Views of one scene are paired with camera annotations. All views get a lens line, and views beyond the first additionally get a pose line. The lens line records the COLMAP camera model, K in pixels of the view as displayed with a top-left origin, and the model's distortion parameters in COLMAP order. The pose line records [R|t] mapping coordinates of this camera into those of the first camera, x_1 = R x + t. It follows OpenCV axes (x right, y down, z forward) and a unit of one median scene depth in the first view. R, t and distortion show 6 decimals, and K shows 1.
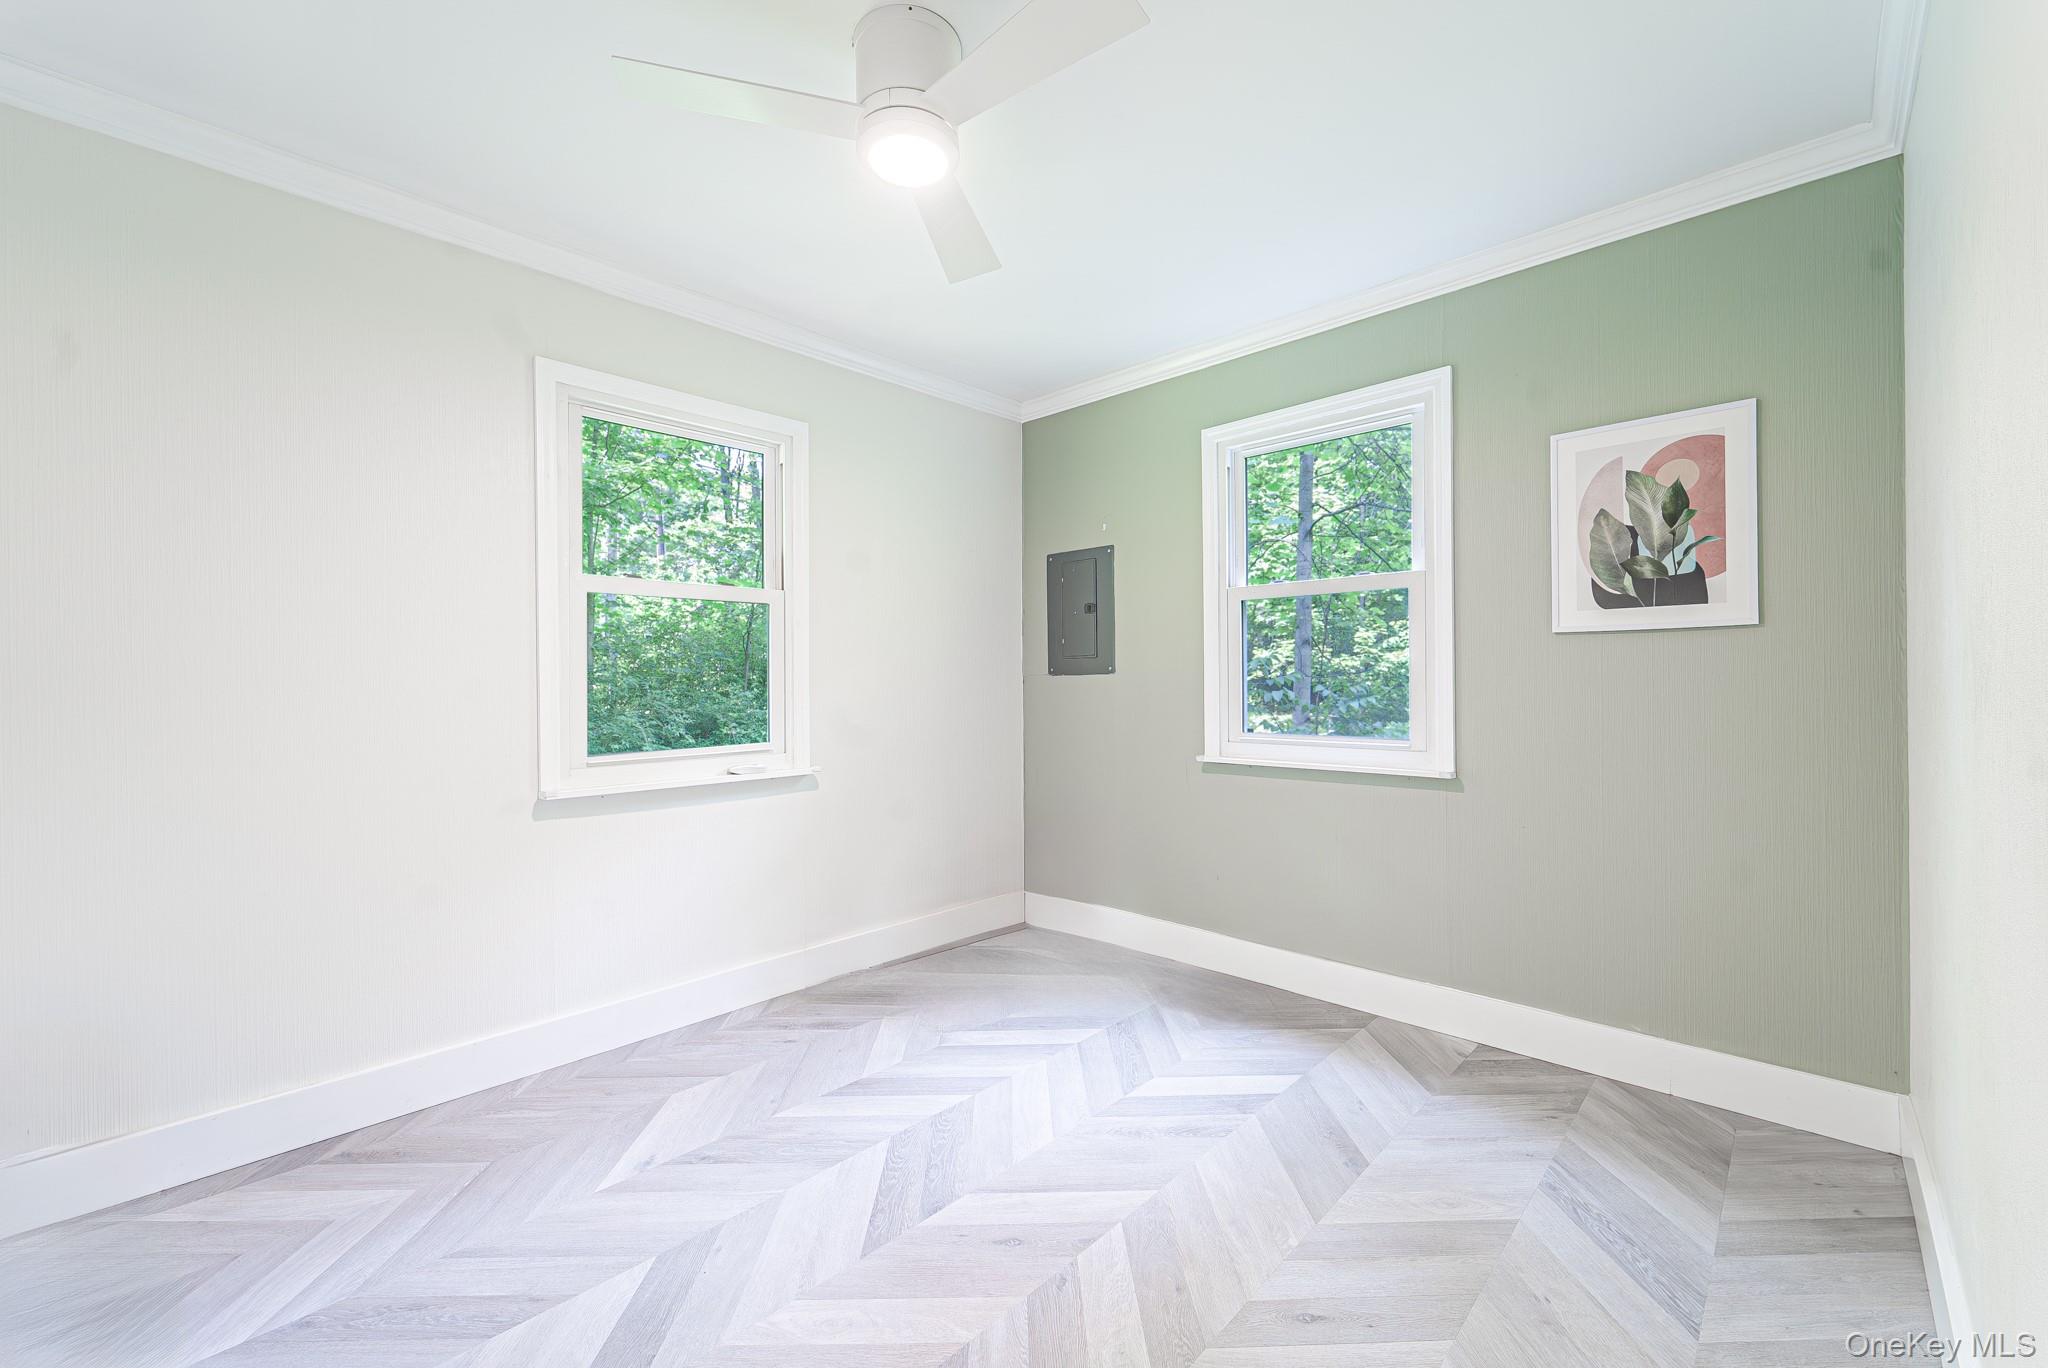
lens RADIAL K [[818.2, 0, 1028.2], [0, 818.2, 683.1], [0, 0, 1]] dist [-0.000002, -0.000731]
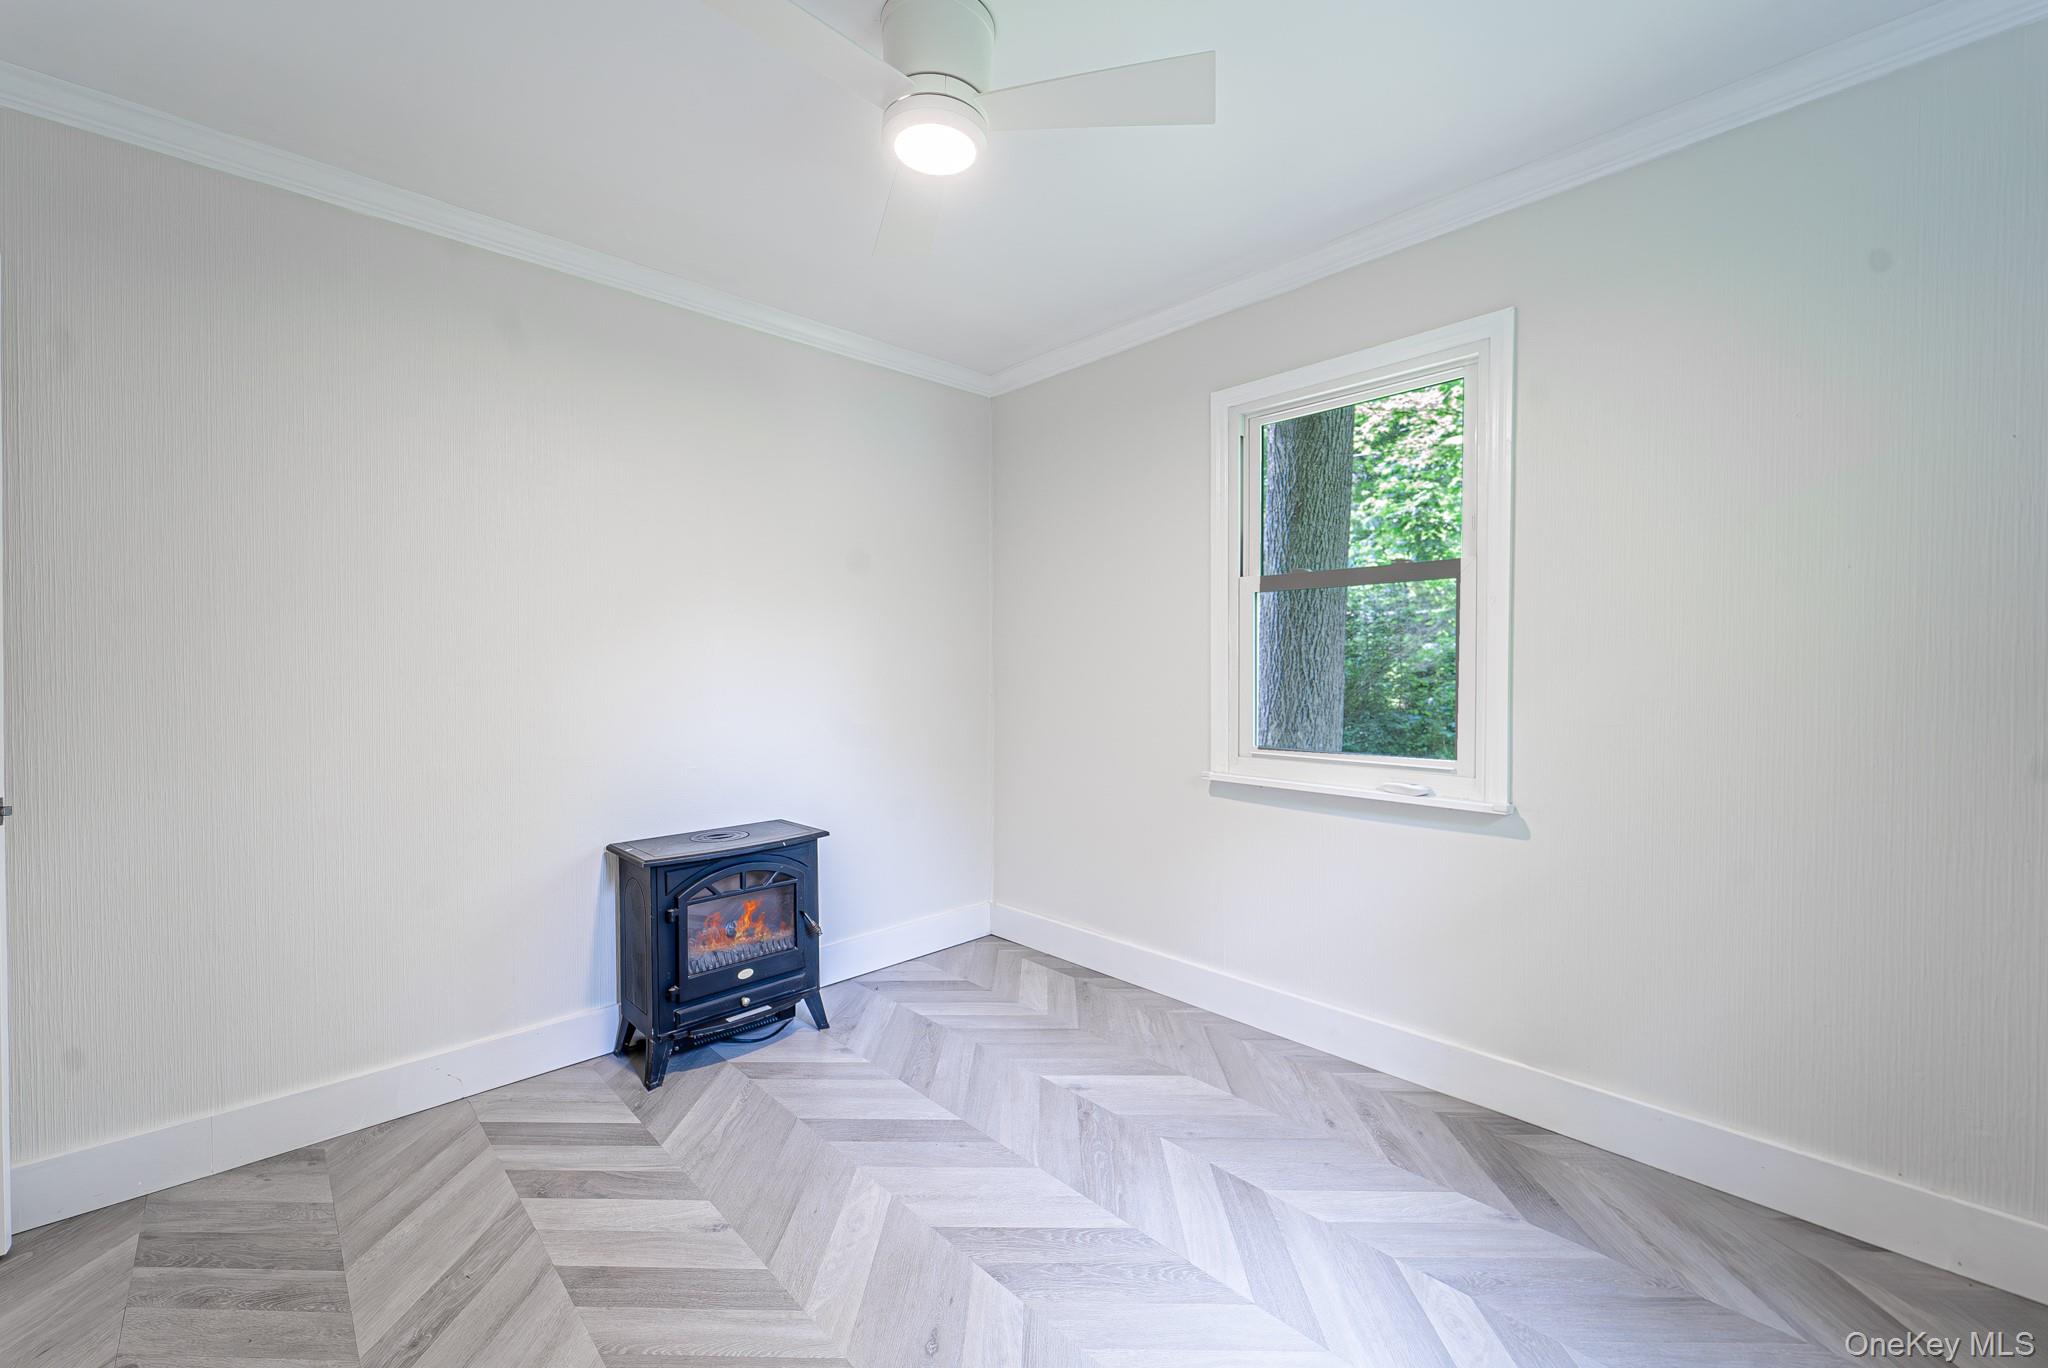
lens RADIAL K [[818.2, 0, 1028.2], [0, 818.2, 683.1], [0, 0, 1]] dist [-0.000002, -0.000731]
pose [[-0.045286, 0.031201, -0.998487, 0.741244], [-0.000577, 0.999511, 0.031260, -0.037261], [0.998974, 0.001991, -0.045246, 1.038485]]
